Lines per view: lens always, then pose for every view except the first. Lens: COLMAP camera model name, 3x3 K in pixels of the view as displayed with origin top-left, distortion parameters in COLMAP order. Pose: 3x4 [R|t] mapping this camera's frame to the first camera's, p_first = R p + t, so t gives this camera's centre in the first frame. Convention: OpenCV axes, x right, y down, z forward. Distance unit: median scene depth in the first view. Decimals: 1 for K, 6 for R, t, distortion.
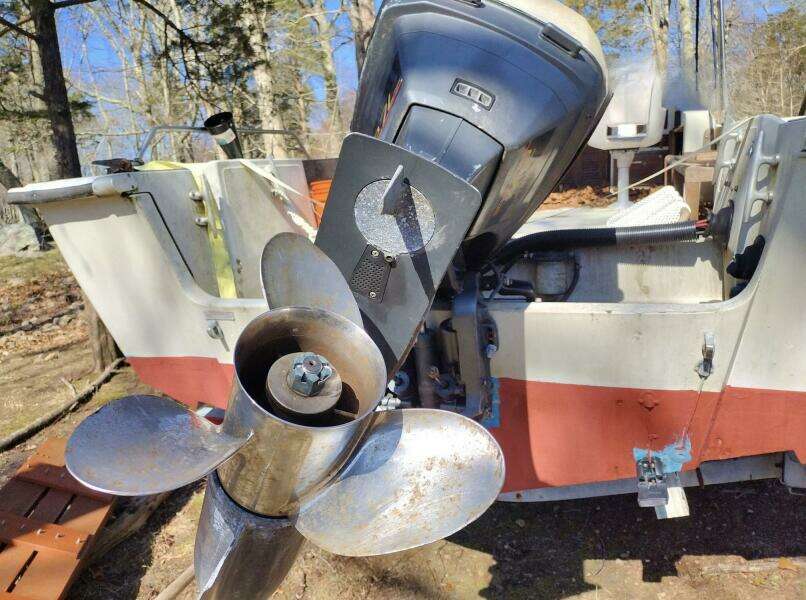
lens RADIAL K [[603.5, 0, 405.7], [0, 603.5, 302.3], [0, 0, 1]] dist [-0.004560, 0.008846]
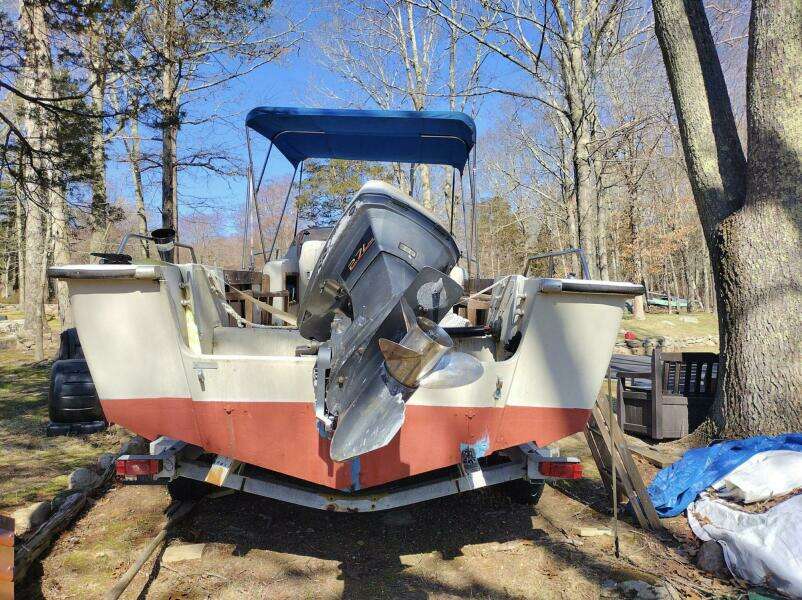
lens RADIAL K [[563.8, 0, 400.7], [0, 563.8, 299.4], [0, 0, 1]] dist [0.000929, 0.000225]
pose [[0.925628, 0.096441, 0.365939, -0.477692], [-0.015432, 0.975797, -0.218131, 0.199877], [-0.378119, 0.196261, 0.904714, -0.587265]]
